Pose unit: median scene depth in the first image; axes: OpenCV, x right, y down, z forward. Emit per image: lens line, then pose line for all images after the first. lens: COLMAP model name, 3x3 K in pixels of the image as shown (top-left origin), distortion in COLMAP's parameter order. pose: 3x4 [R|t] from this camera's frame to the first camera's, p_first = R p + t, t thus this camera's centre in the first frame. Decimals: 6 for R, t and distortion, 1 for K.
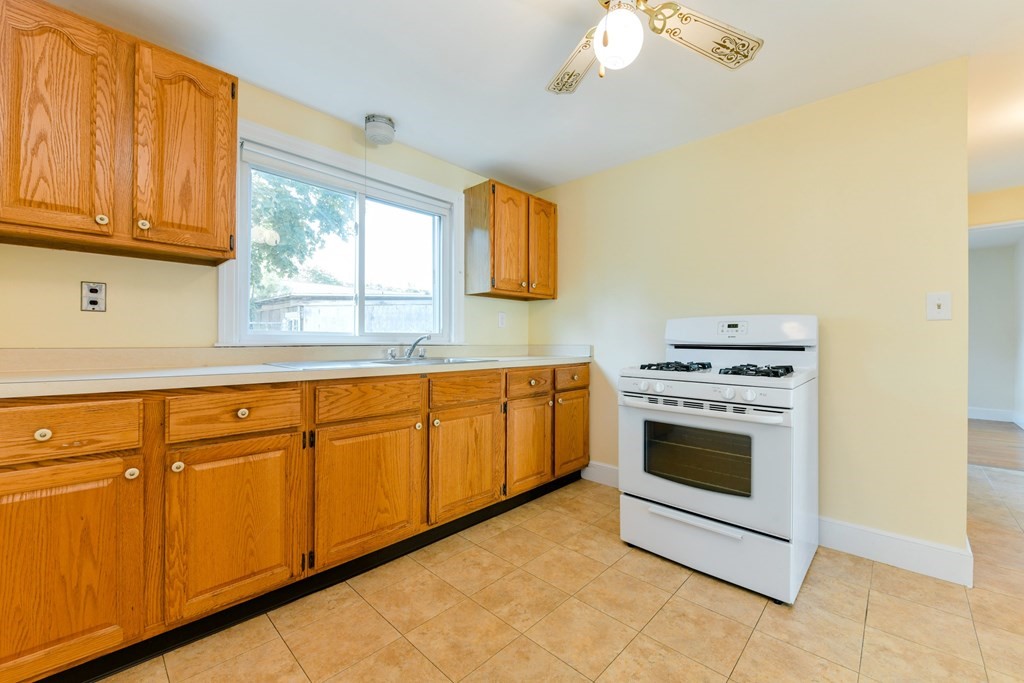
lens RADIAL K [[414.5, 0, 512.0], [0, 414.5, 341.5], [0, 0, 1]] dist [-0.009695, 0.000159]
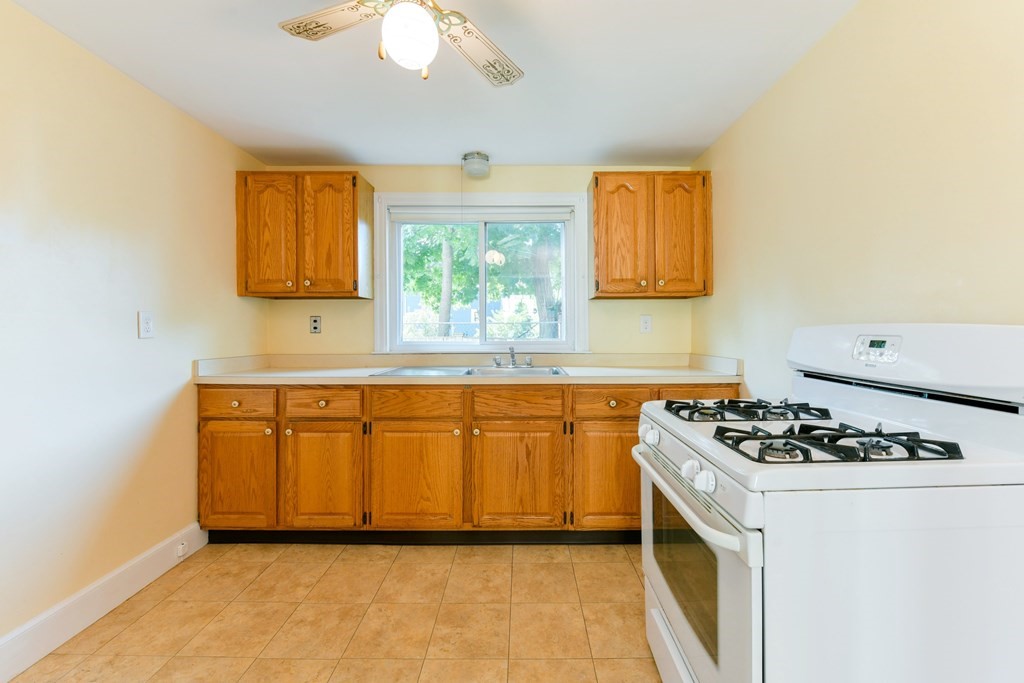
lens RADIAL K [[413.9, 0, 514.8], [0, 413.9, 331.3], [0, 0, 1]] dist [0.001070, 0.000049]
pose [[0.679587, -0.004118, -0.733583, 0.750251], [0.005617, 0.999984, -0.000411, -0.068917], [0.733573, -0.003841, 0.679599, 0.395194]]
